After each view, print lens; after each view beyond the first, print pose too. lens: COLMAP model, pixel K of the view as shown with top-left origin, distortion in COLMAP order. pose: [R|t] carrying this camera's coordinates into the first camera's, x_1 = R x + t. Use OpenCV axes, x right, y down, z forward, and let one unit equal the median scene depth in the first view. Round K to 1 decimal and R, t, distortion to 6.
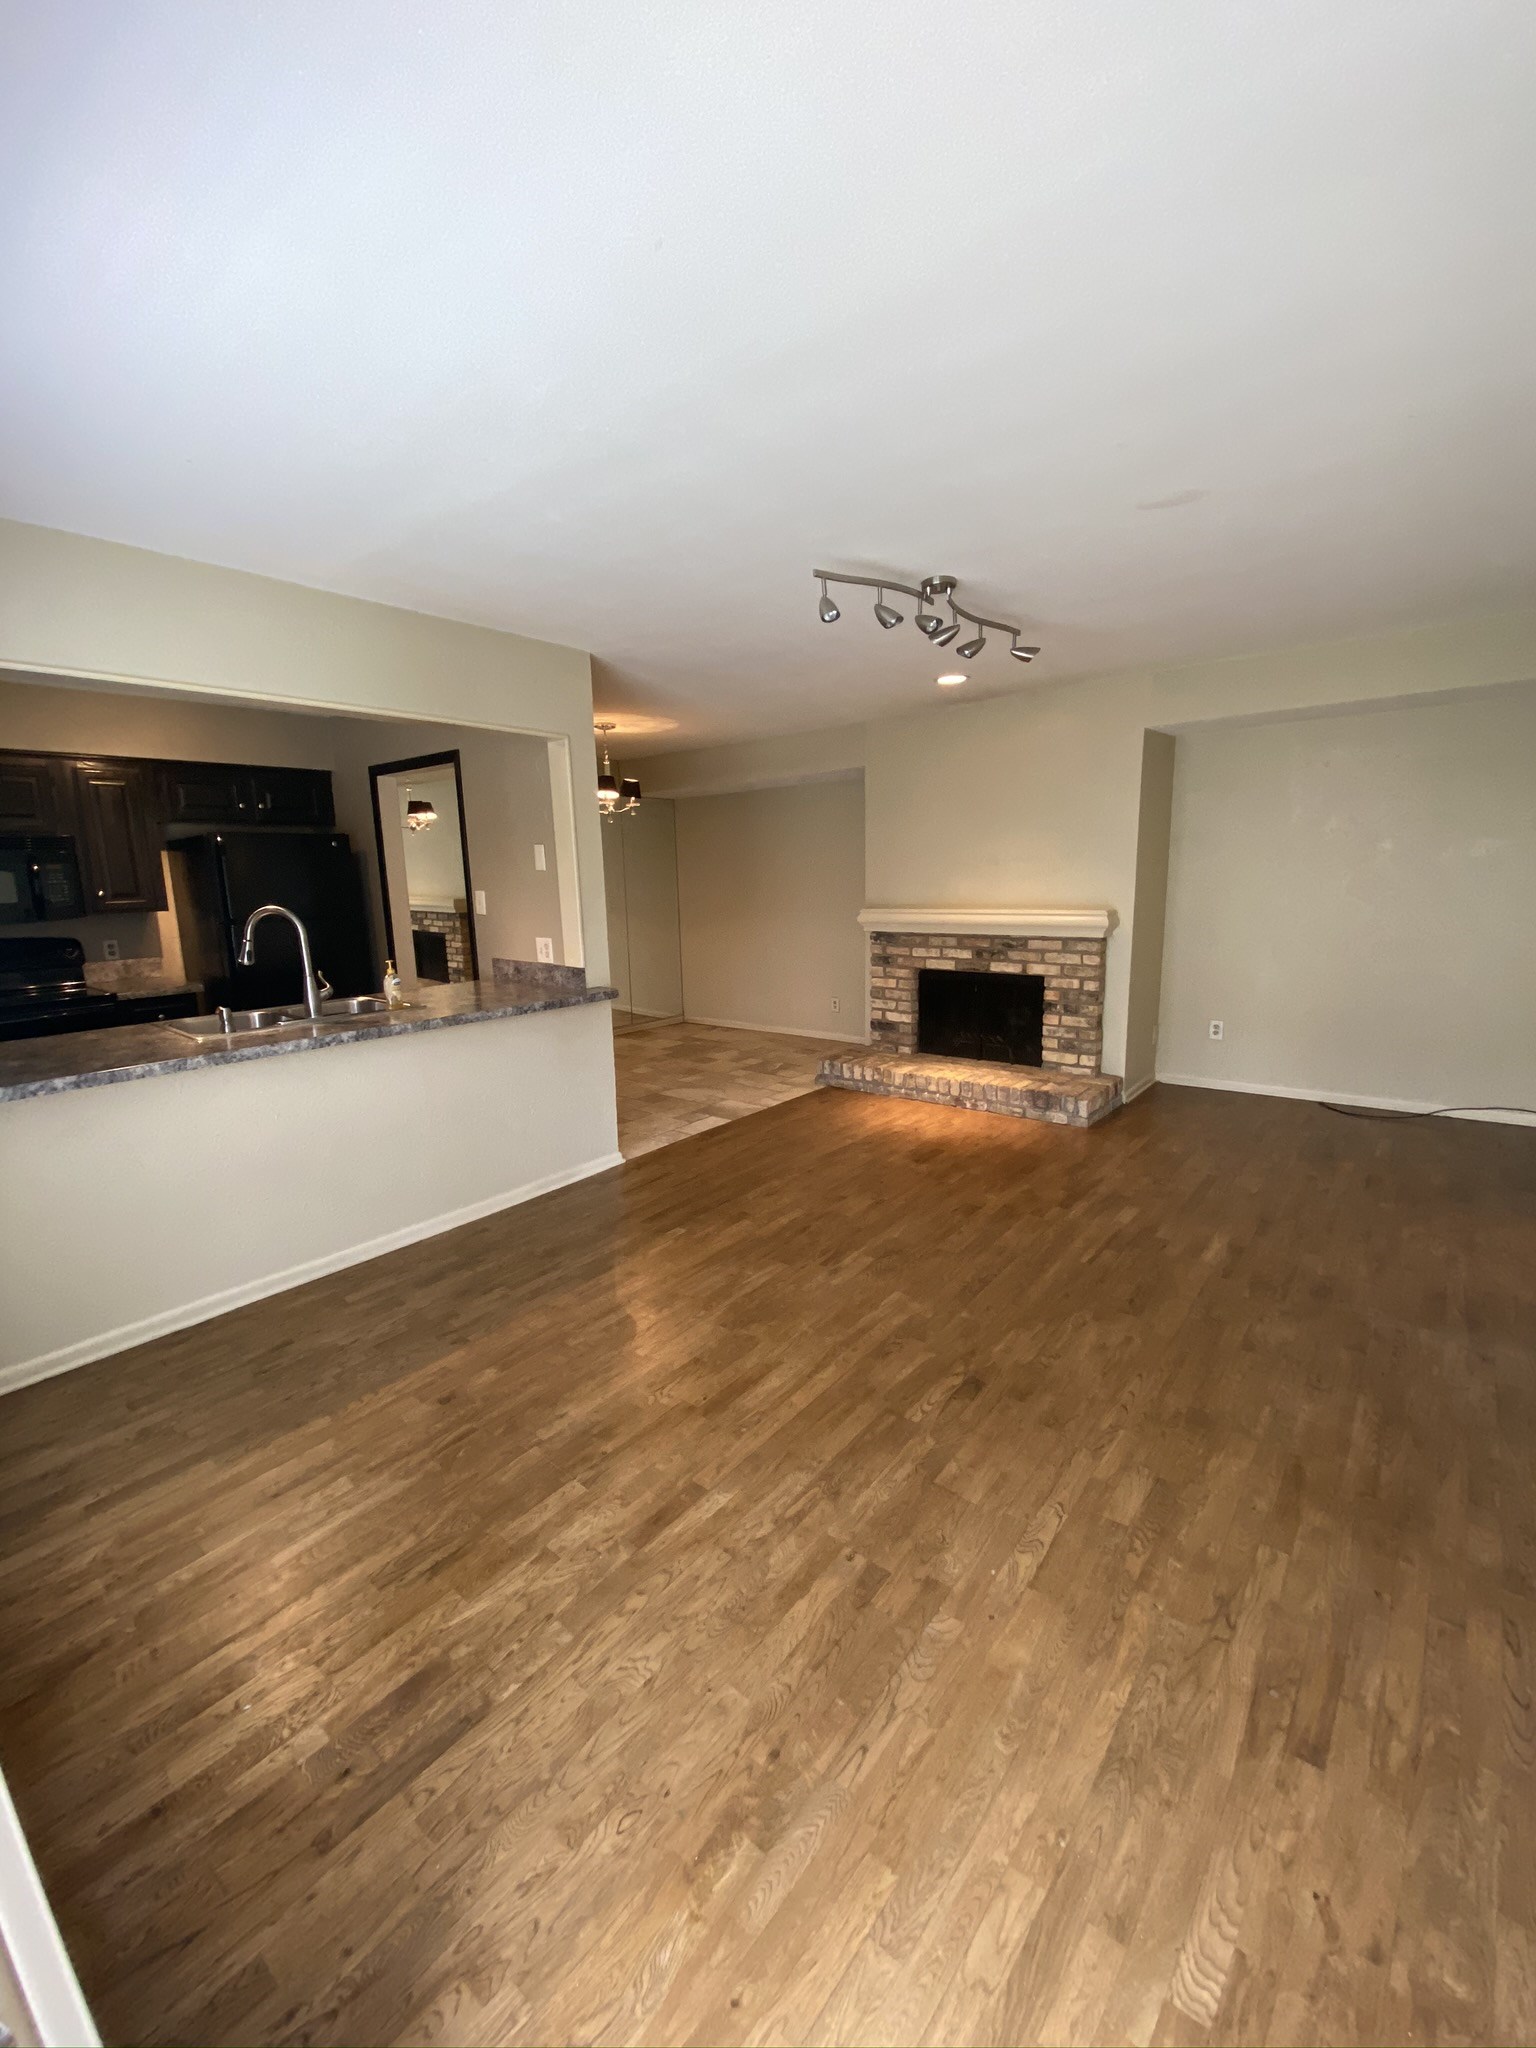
lens RADIAL K [[825.2, 0, 767.8], [0, 825.2, 1011.5], [0, 0, 1]] dist [0.028158, -0.023040]
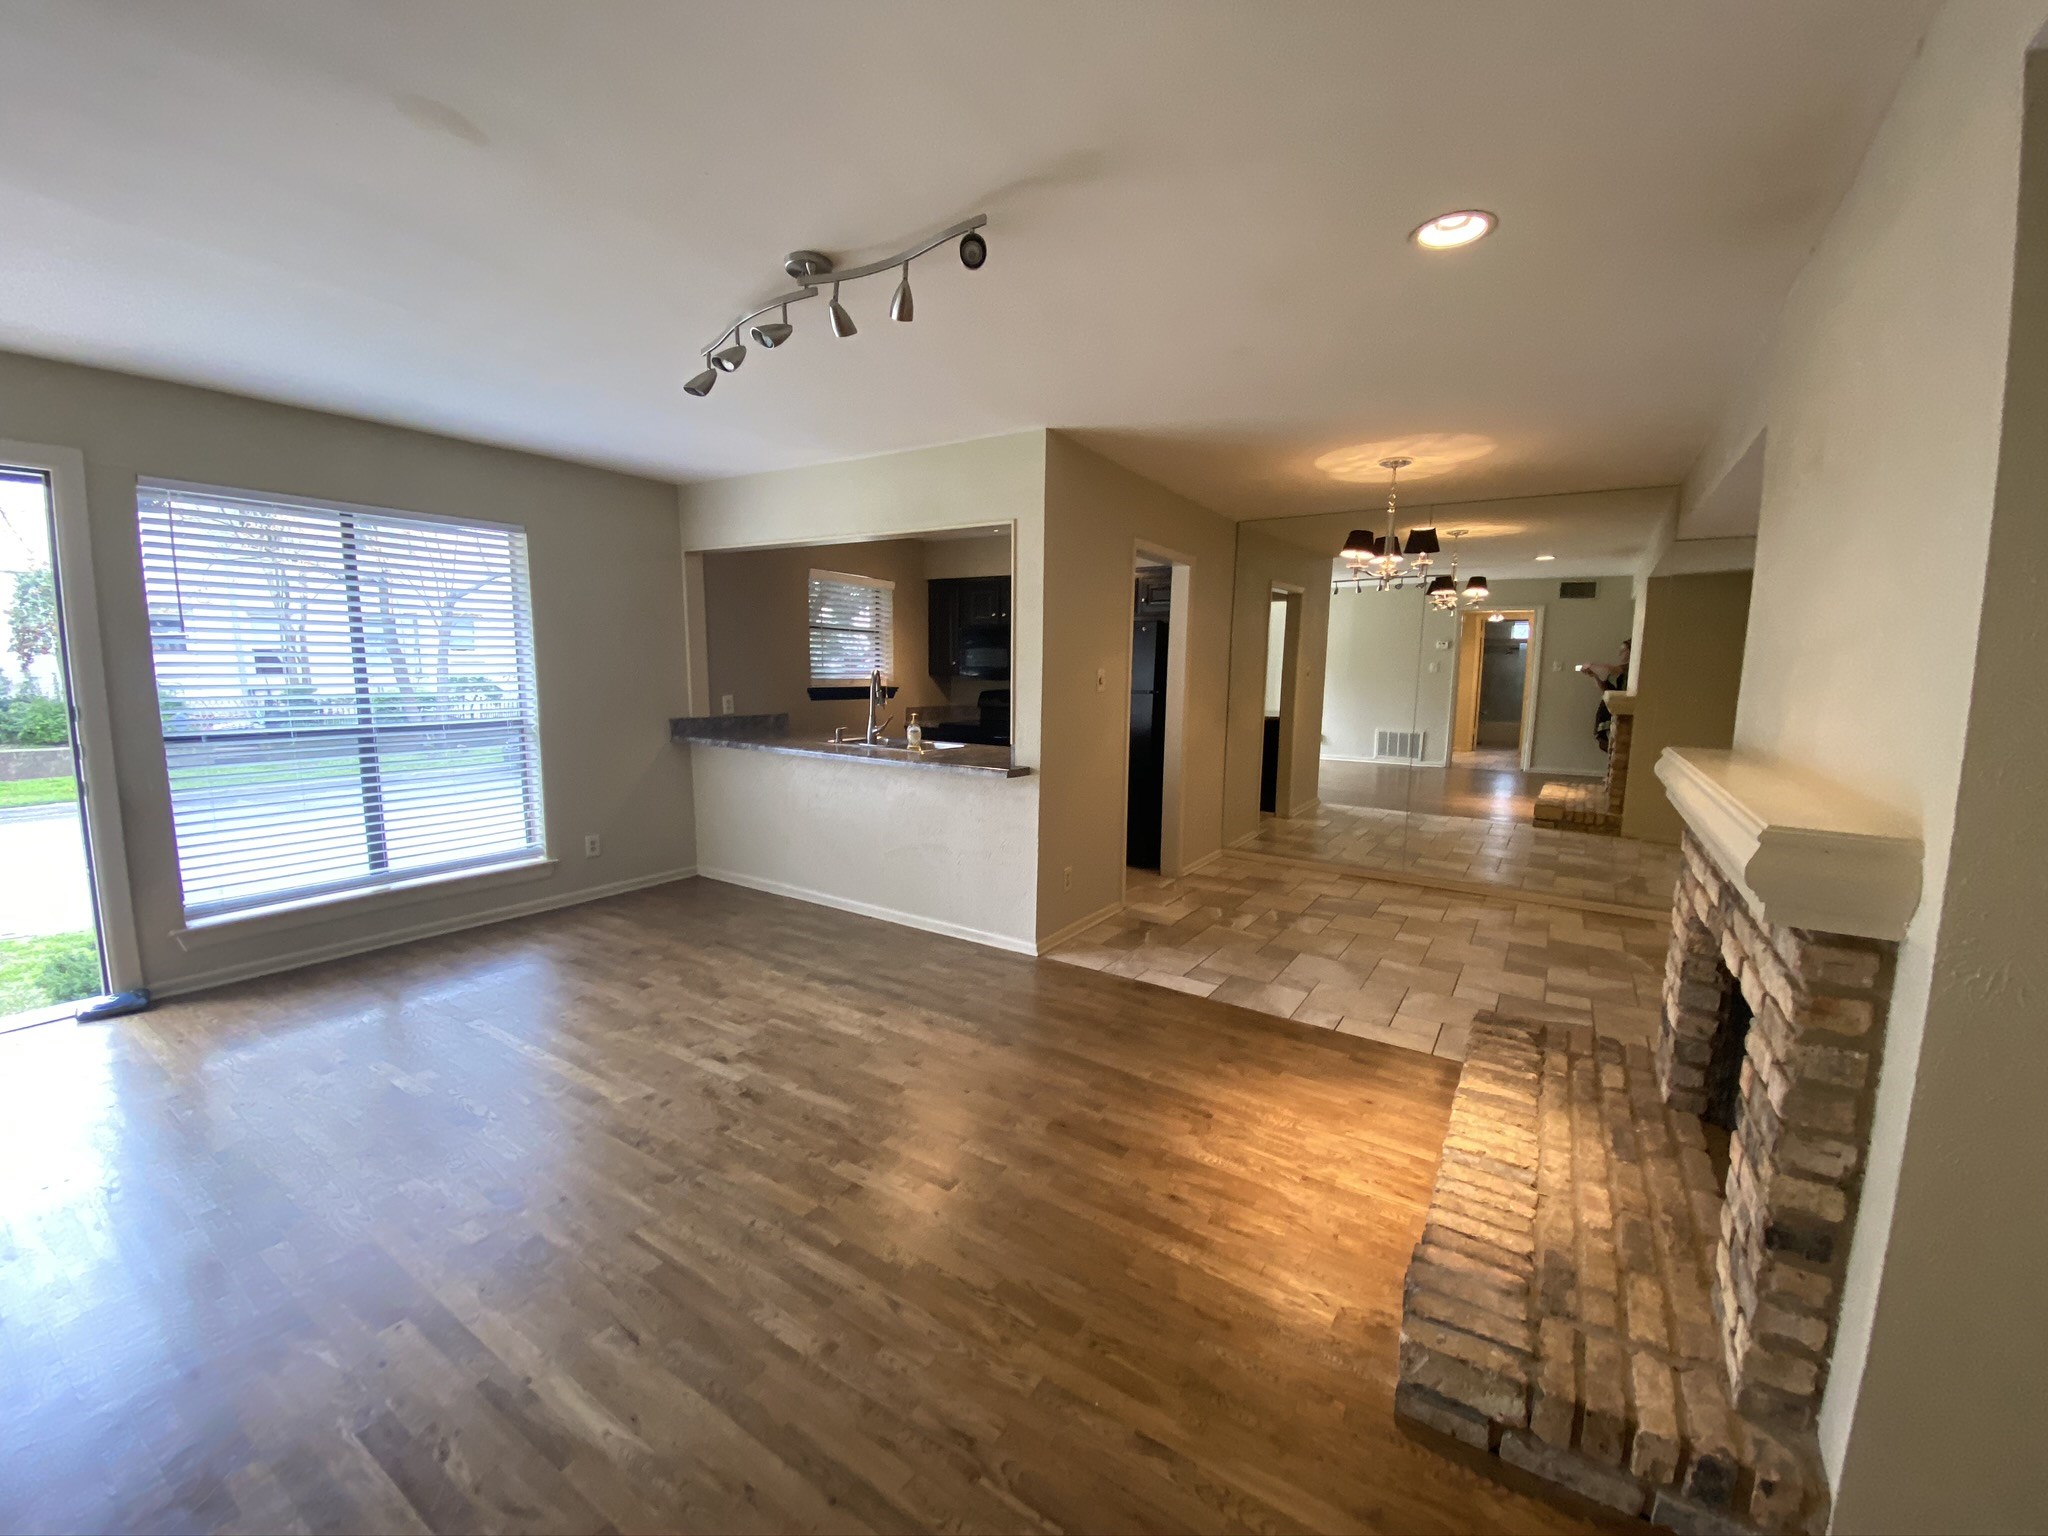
lens RADIAL K [[825.2, 0, 1013.1], [0, 825.2, 771.4], [0, 0, 1]] dist [0.028158, -0.023040]
pose [[0.095955, 0.147759, -0.984358, 0.638163], [-0.185502, 0.974251, 0.128159, -0.124013], [0.977948, 0.170302, 0.120893, 0.729874]]
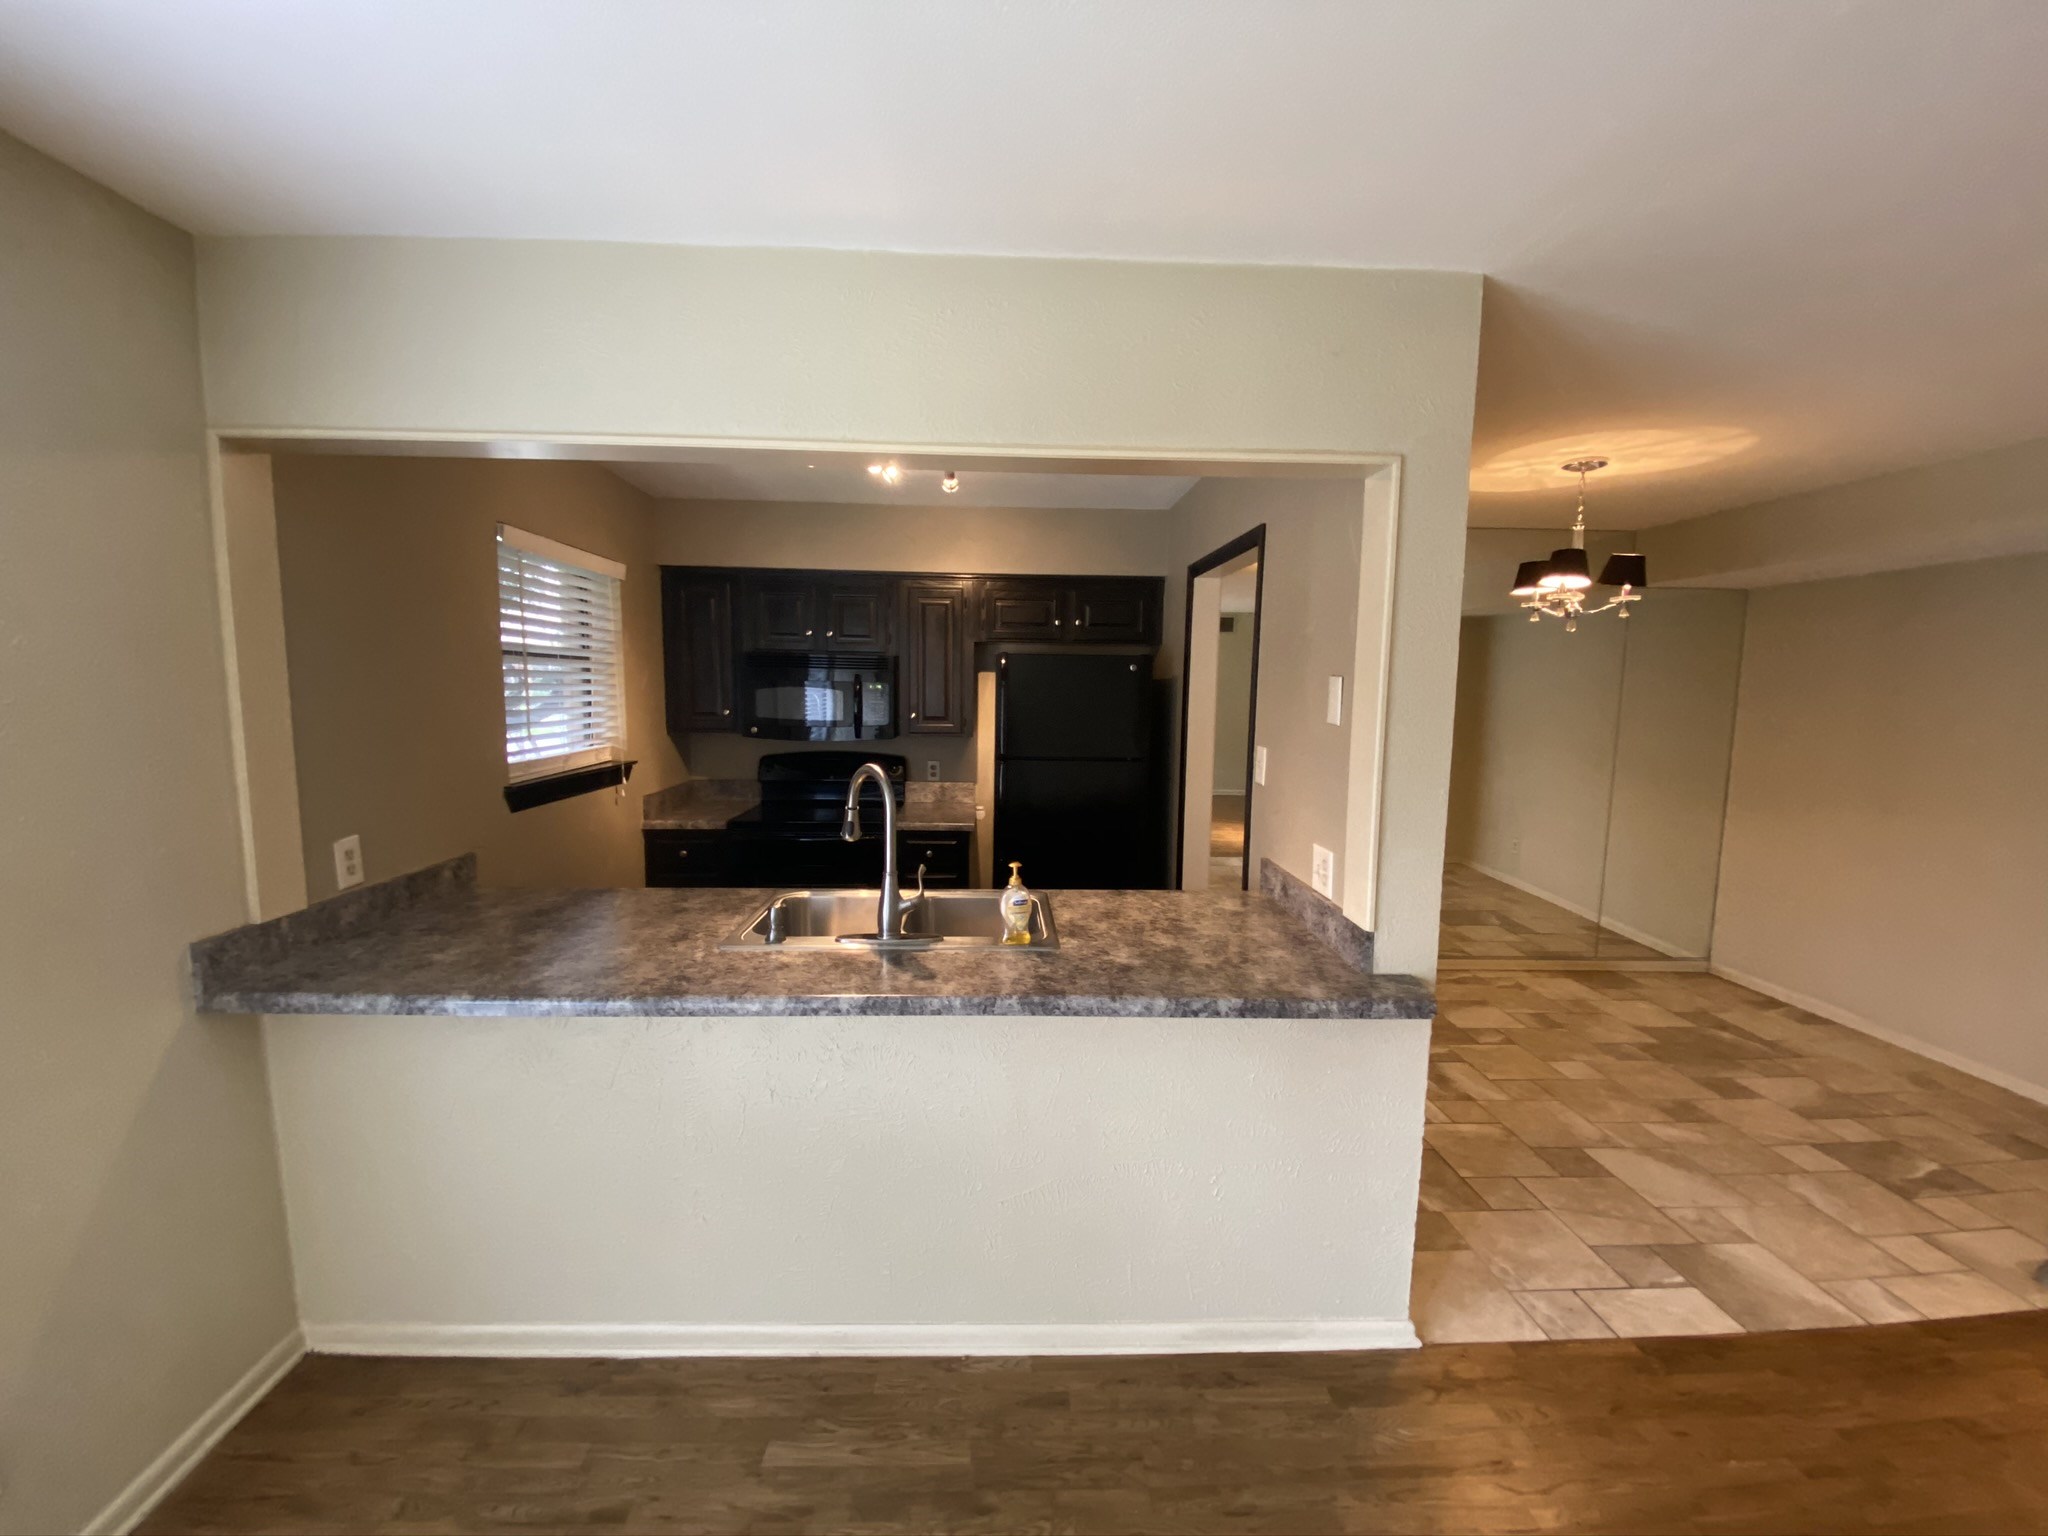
lens RADIAL K [[825.2, 0, 1013.1], [0, 825.2, 771.4], [0, 0, 1]] dist [0.028158, -0.023040]
pose [[0.657953, 0.110269, -0.744942, -0.007440], [-0.154751, 0.987907, 0.009553, -0.097310], [0.736987, 0.108995, 0.667061, 0.424020]]
